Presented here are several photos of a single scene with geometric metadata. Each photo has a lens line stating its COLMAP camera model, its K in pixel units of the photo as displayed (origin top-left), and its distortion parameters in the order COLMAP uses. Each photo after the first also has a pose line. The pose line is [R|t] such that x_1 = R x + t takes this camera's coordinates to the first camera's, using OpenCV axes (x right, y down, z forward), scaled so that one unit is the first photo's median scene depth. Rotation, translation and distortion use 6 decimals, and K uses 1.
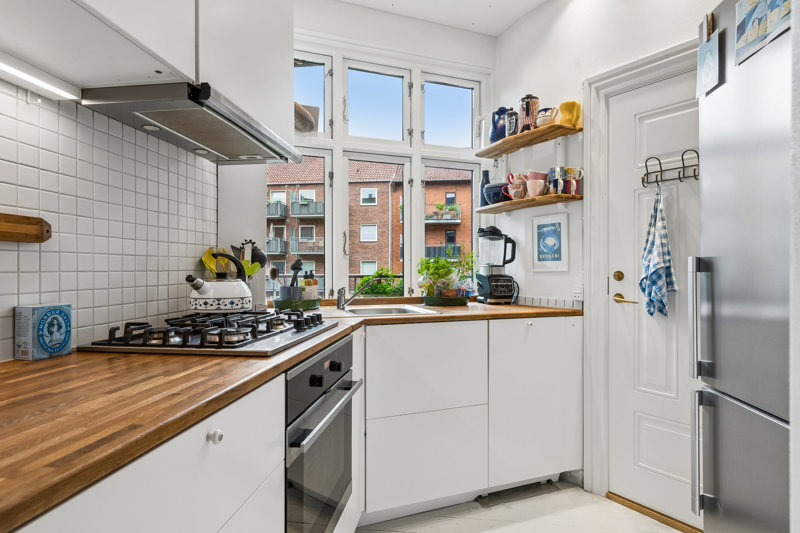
lens RADIAL K [[418.4, 0, 400.5], [0, 418.4, 268.2], [0, 0, 1]] dist [0.006206, -0.000542]
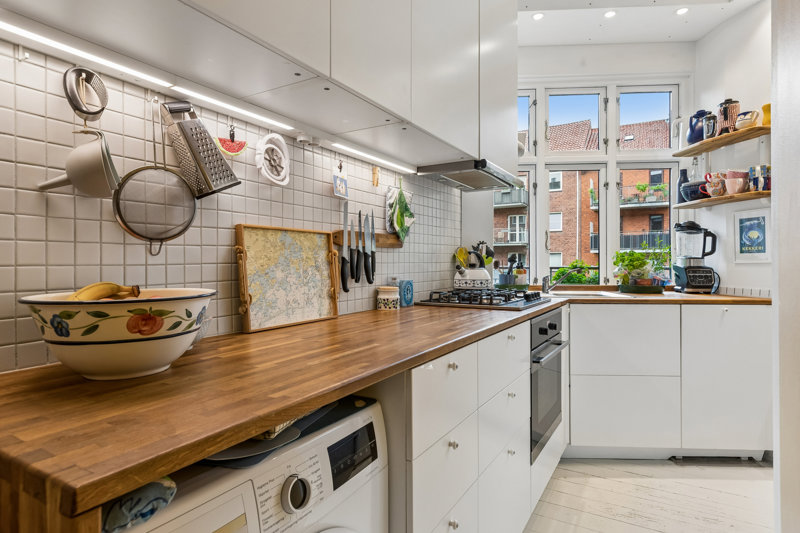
lens RADIAL K [[442.1, 0, 398.2], [0, 442.1, 263.6], [0, 0, 1]] dist [0.011352, -0.000957]
pose [[0.917509, -0.001566, -0.397711, -0.017937], [0.003819, 0.999981, 0.004874, 0.000563], [0.397696, -0.005991, 0.917498, -0.394259]]
